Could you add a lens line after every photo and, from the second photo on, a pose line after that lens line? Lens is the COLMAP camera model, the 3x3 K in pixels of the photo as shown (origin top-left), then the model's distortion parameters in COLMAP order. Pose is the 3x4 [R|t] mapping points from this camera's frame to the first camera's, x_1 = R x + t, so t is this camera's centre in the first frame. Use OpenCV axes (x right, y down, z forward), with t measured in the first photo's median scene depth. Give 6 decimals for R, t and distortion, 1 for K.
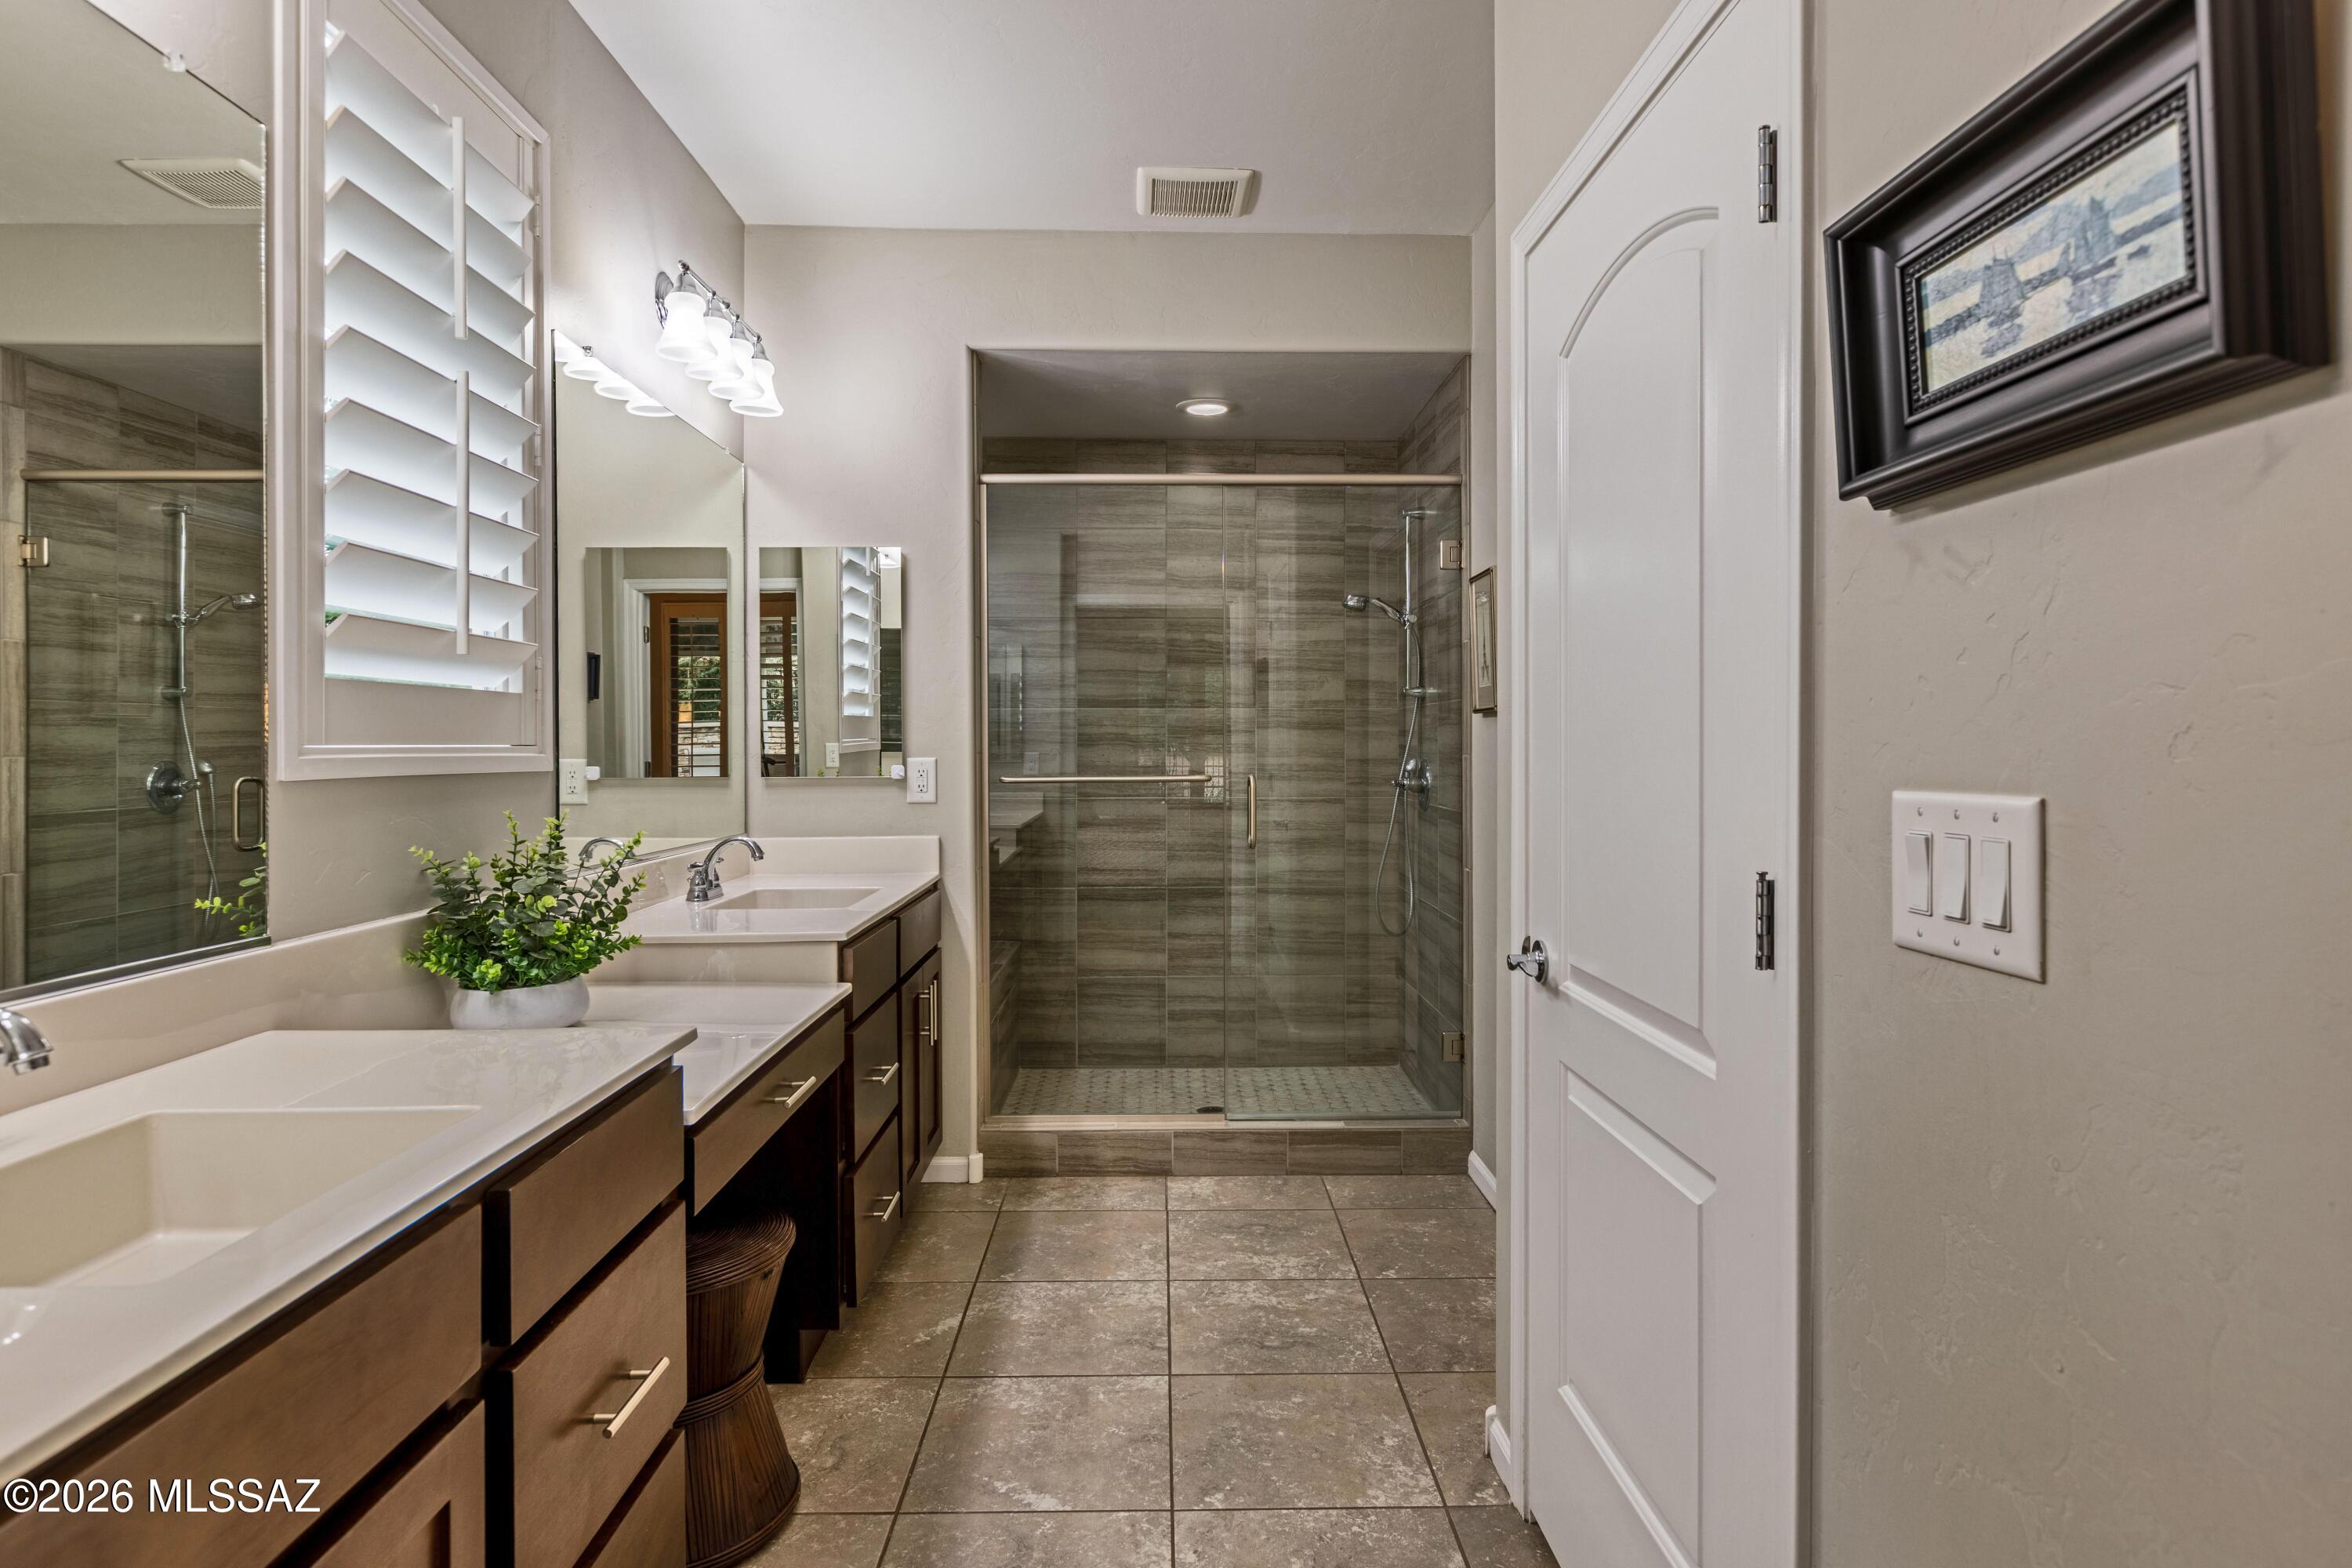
lens RADIAL K [[1288.1, 0, 1176.0], [0, 1288.1, 784.0], [0, 0, 1]] dist [-0.001549, -0.000122]
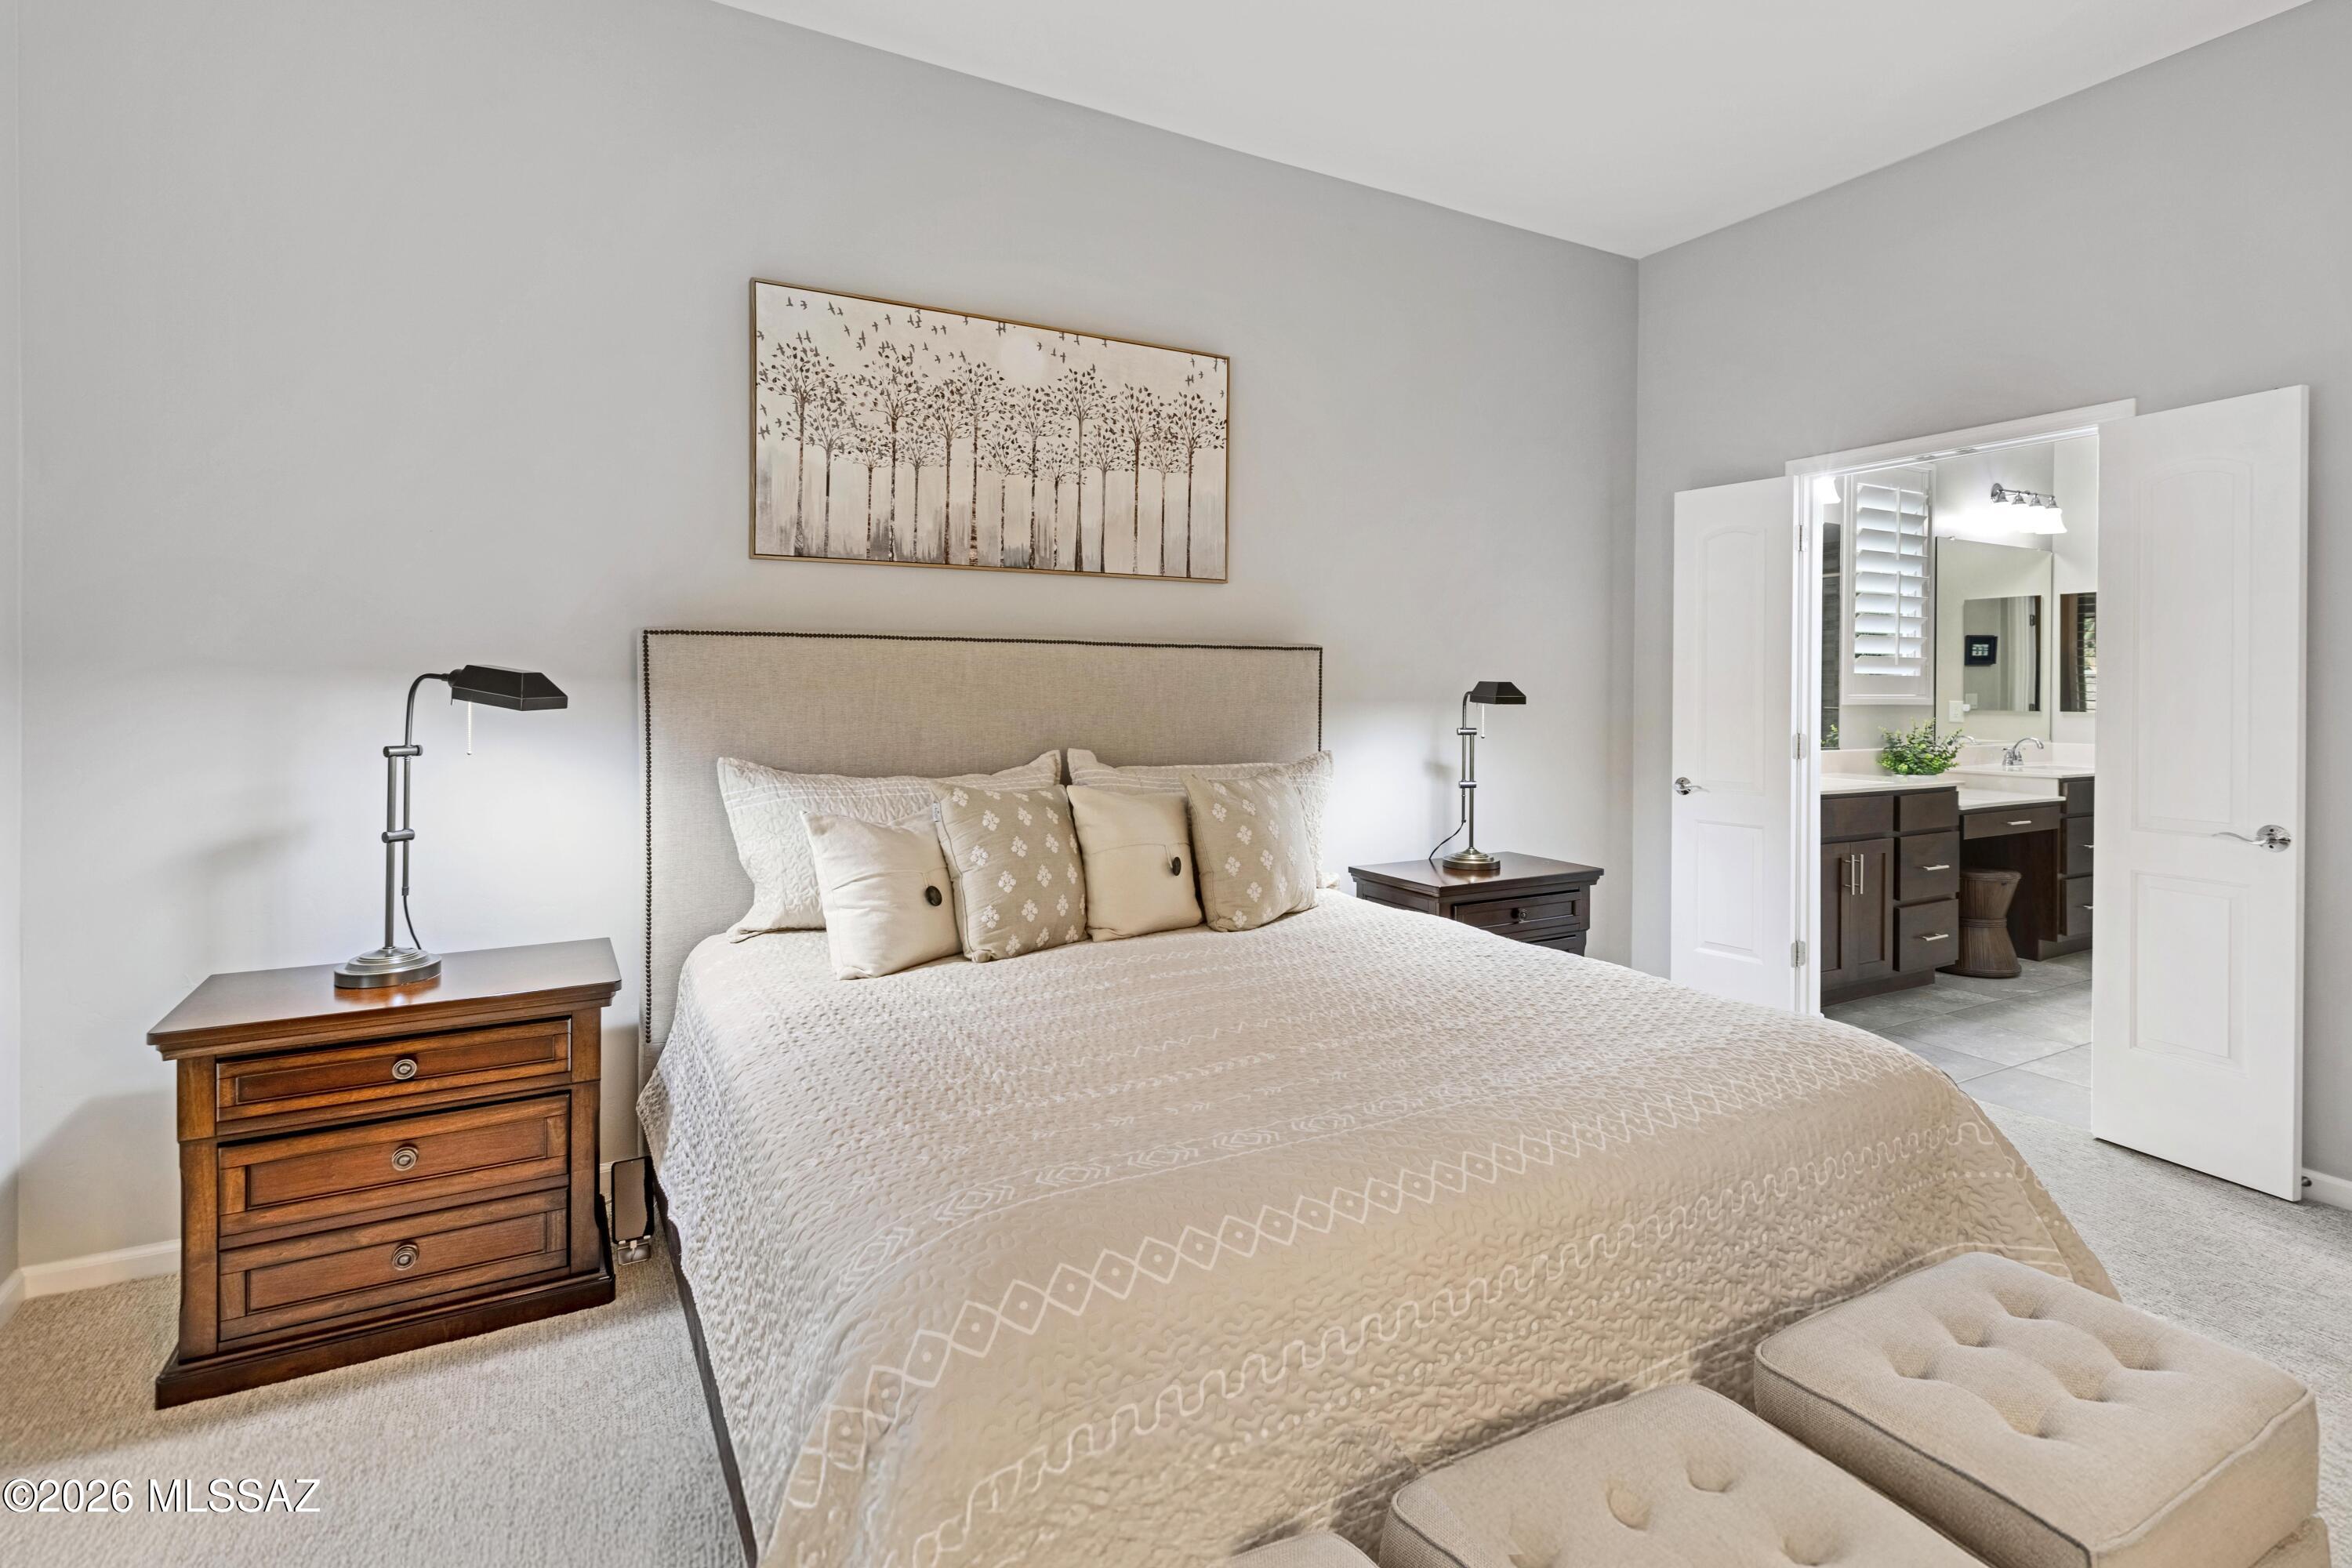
lens RADIAL K [[1109.2, 0, 1175.5], [0, 1109.2, 700.9], [0, 0, 1]] dist [-0.001238, -0.000223]
pose [[0.461459, 0.007958, -0.887126, 1.160535], [-0.024337, 0.999697, -0.003692, 0.039320], [0.886828, 0.023294, 0.461513, -2.029199]]
